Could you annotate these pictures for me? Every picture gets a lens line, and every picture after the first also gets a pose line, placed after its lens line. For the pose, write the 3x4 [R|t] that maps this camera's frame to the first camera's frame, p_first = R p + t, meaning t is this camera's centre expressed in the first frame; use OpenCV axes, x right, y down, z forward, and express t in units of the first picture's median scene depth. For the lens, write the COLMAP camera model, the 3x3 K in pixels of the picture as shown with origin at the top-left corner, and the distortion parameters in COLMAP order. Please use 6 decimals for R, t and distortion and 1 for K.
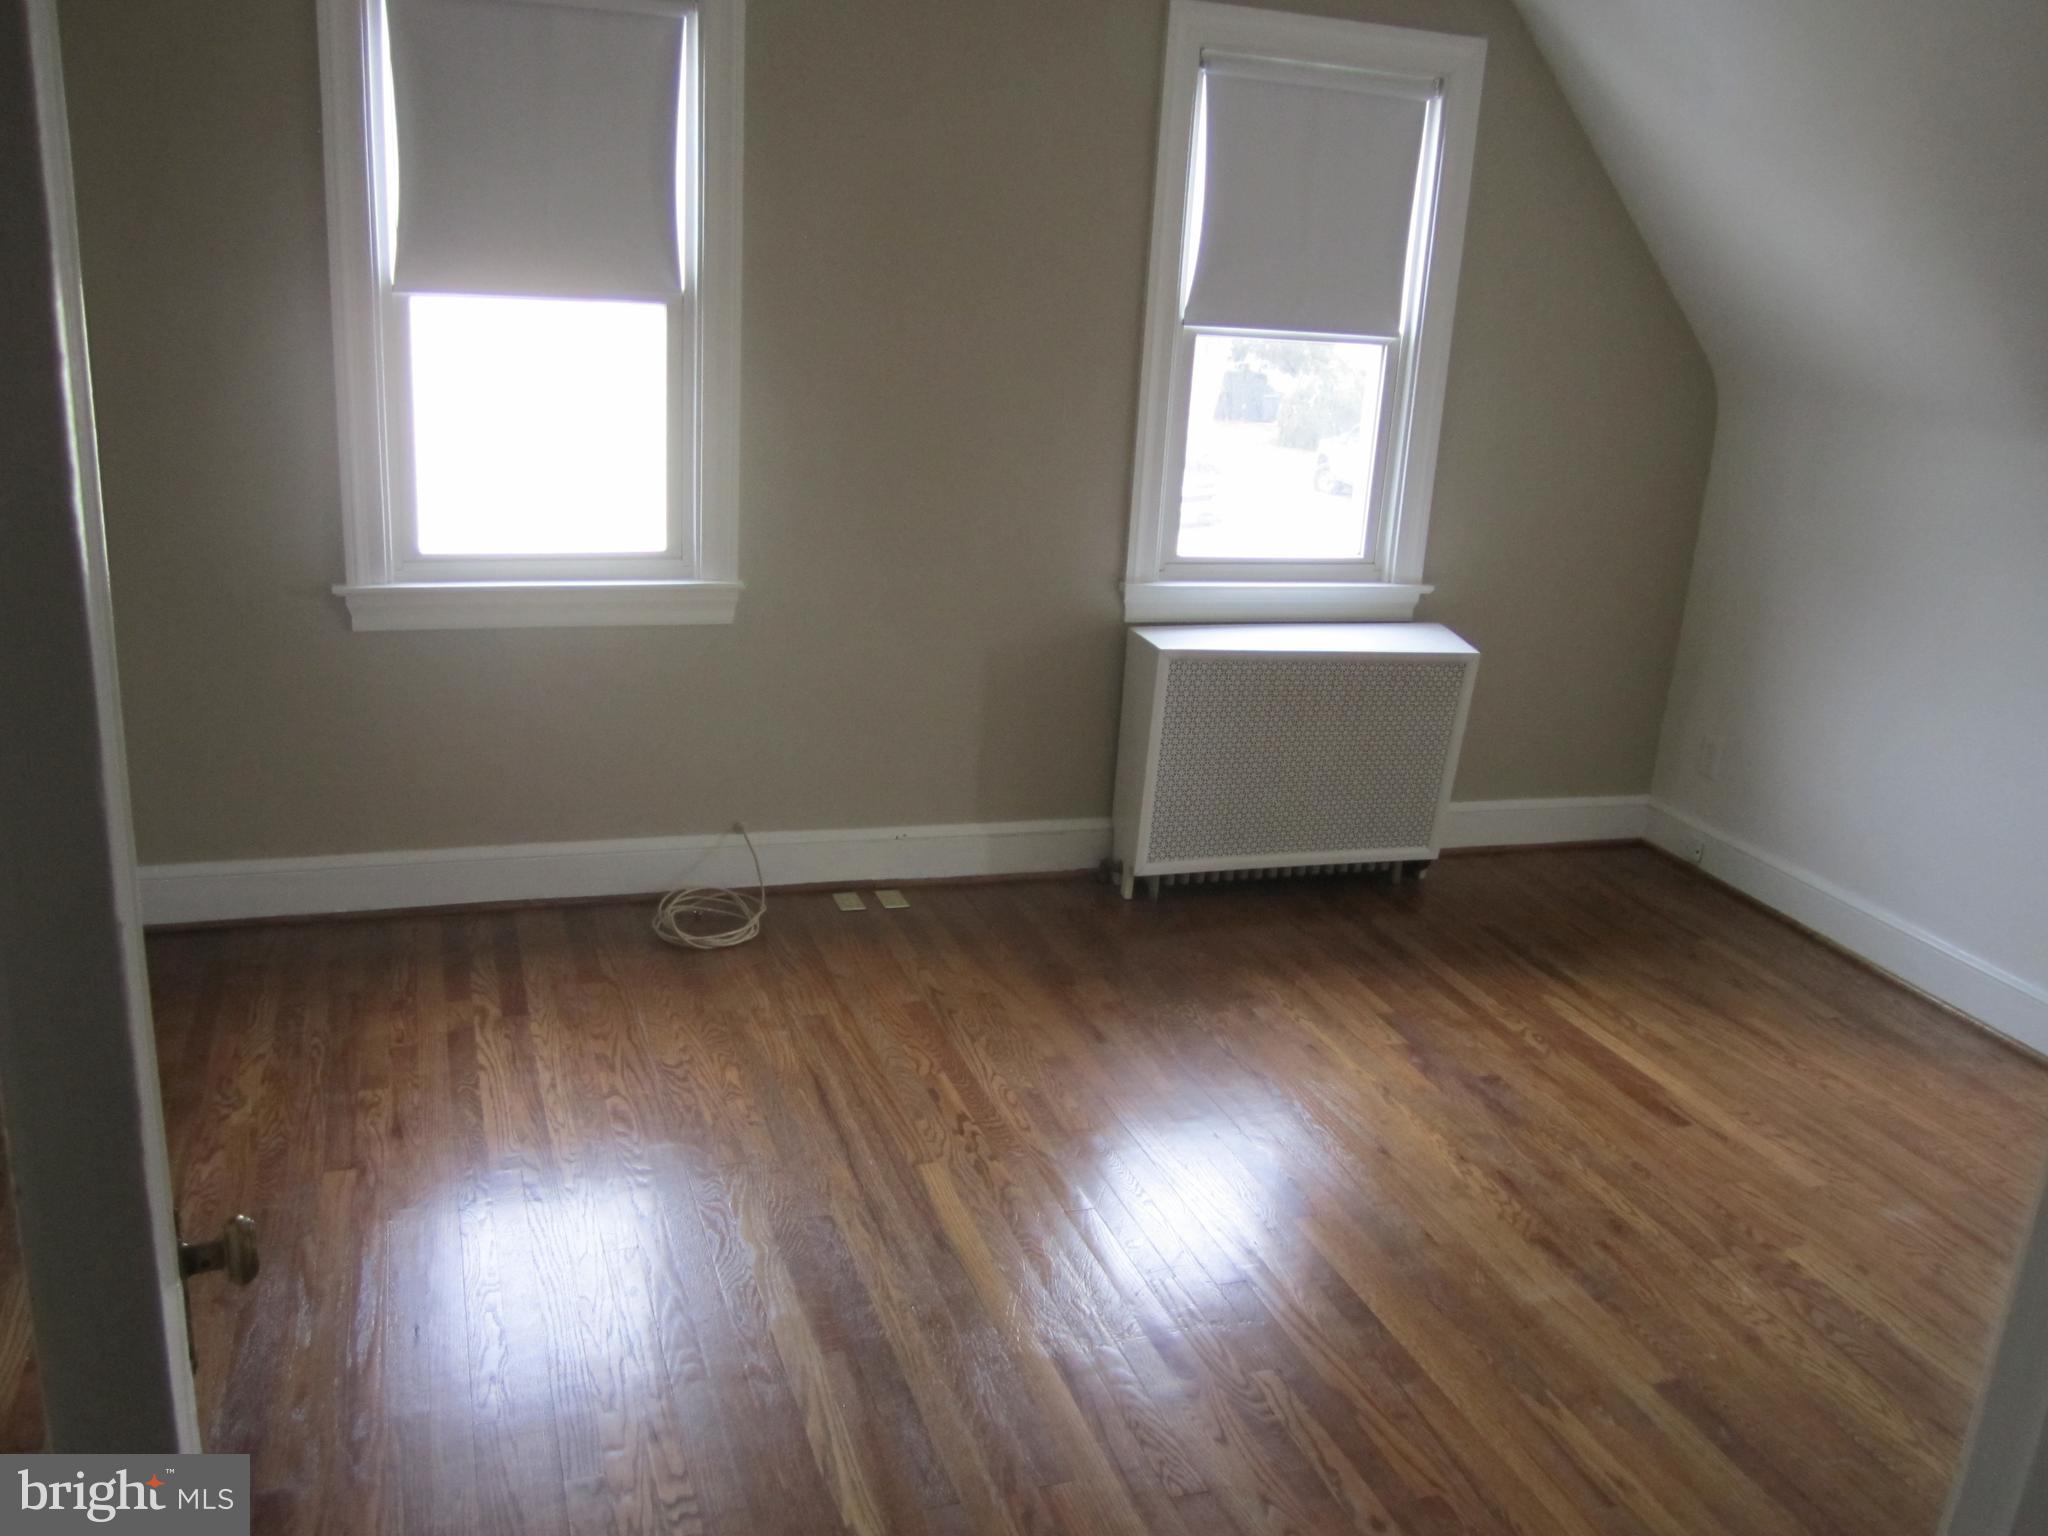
lens RADIAL K [[1683.0, 0, 1033.0], [0, 1683.0, 774.8], [0, 0, 1]] dist [-0.096568, 0.083544]
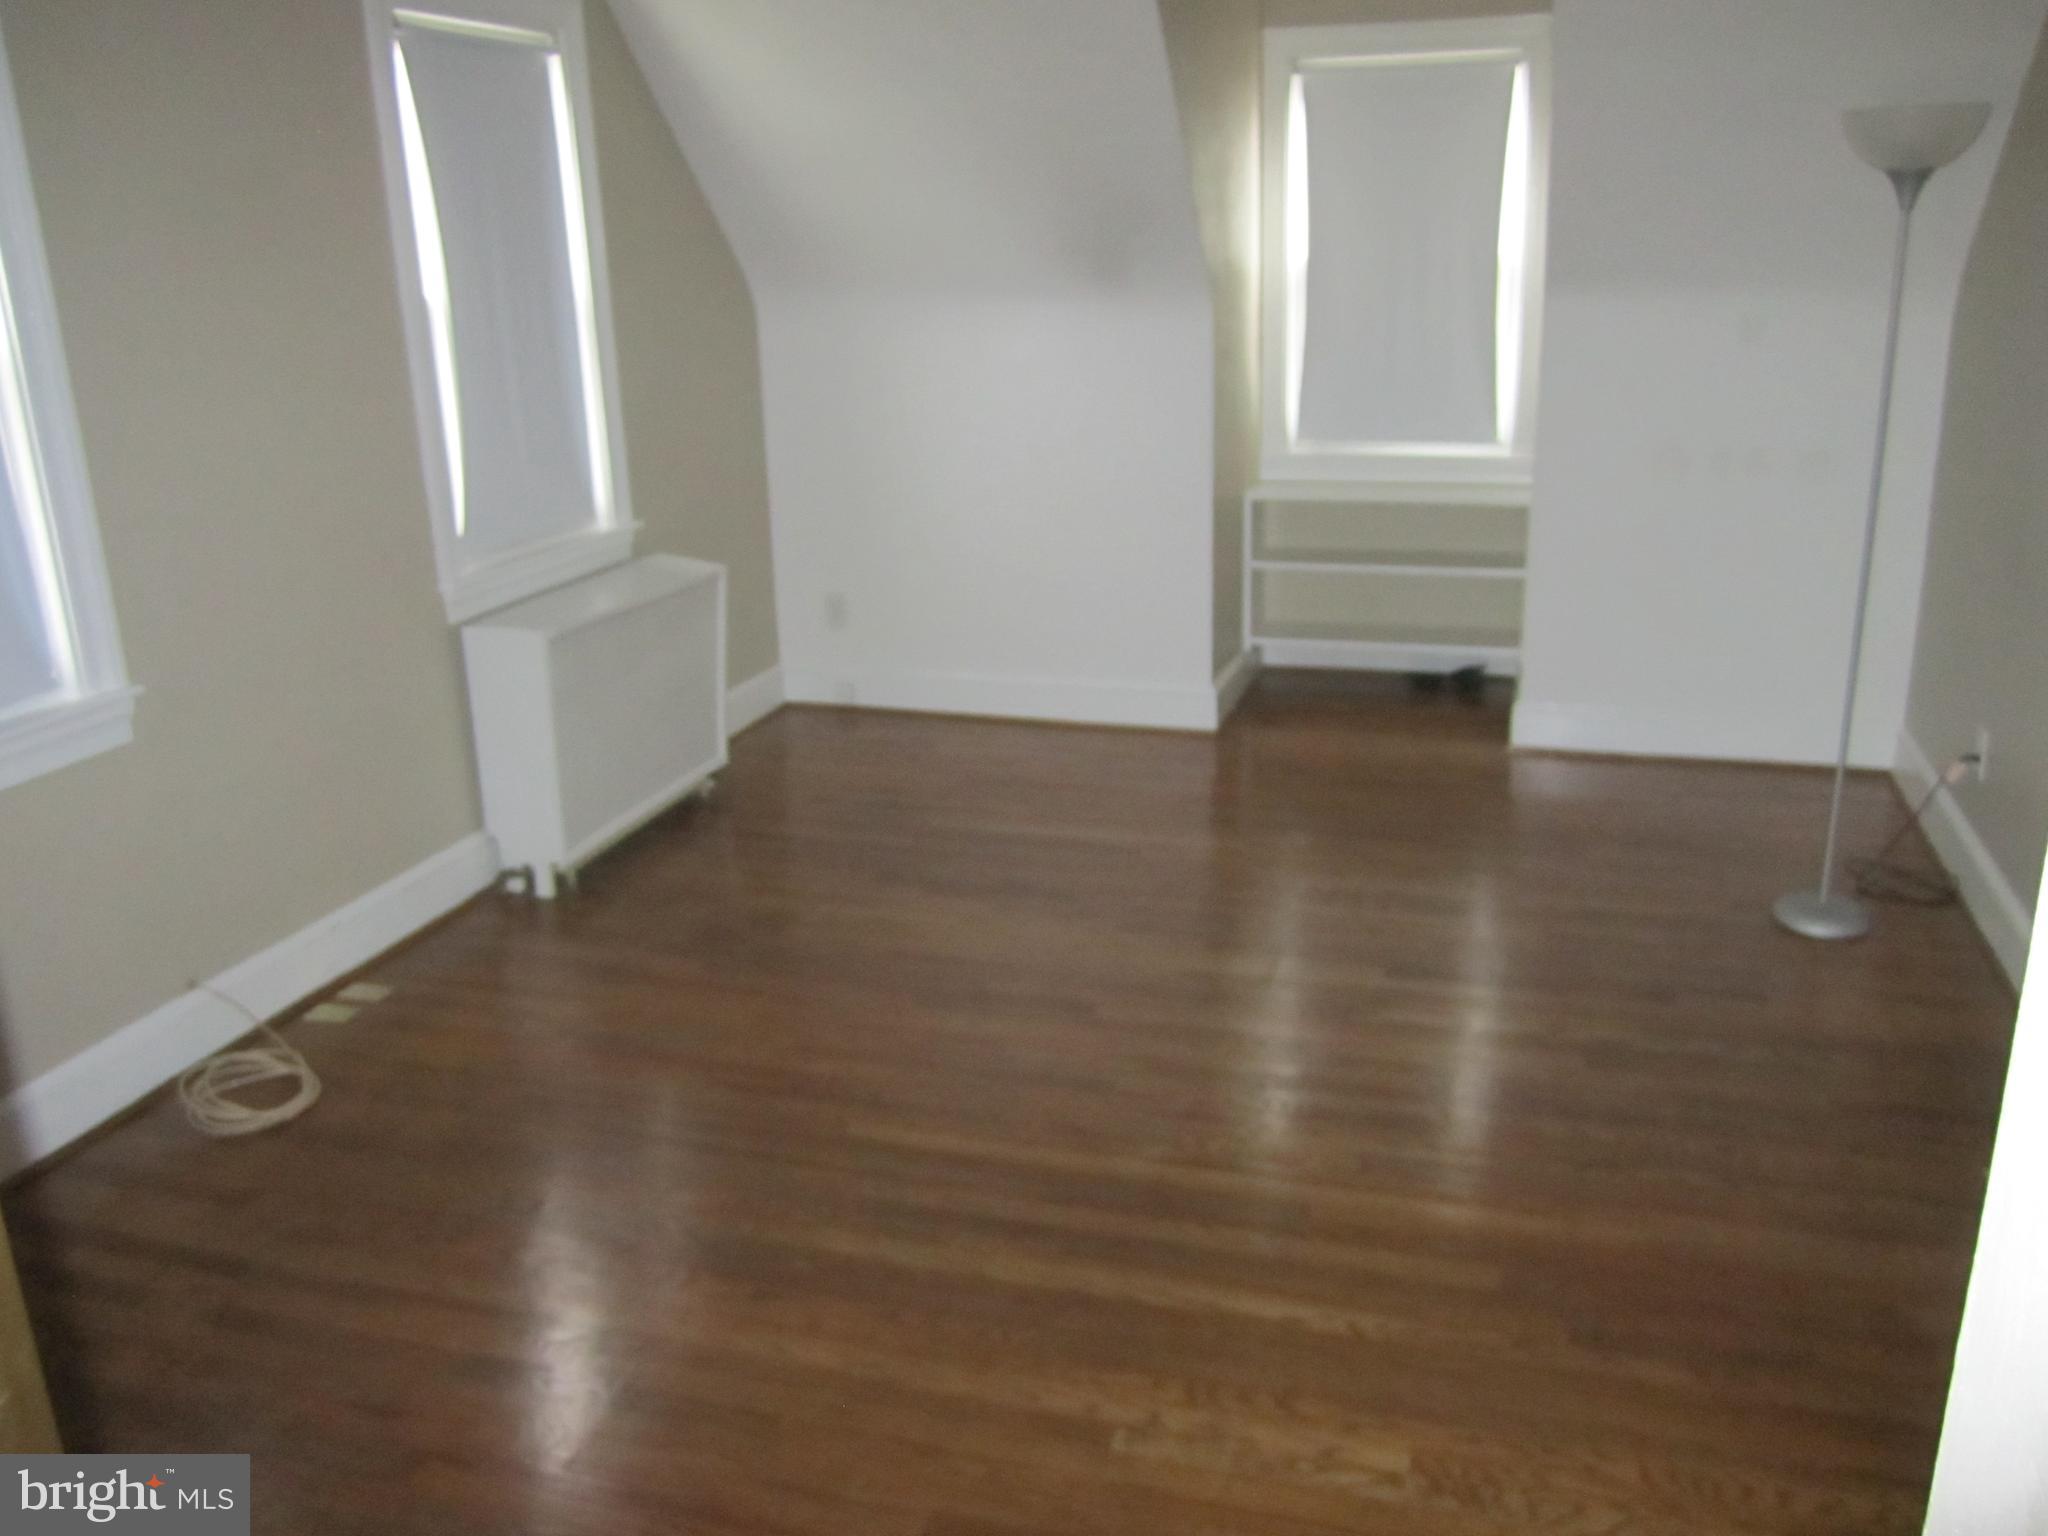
lens RADIAL K [[1683.0, 0, 1033.0], [0, 1683.0, 774.8], [0, 0, 1]] dist [-0.096568, 0.083544]
pose [[0.590708, -0.325005, 0.738536, -0.492448], [0.294849, 0.938939, 0.177364, -0.084877], [-0.751085, 0.112986, 0.650466, 0.158266]]
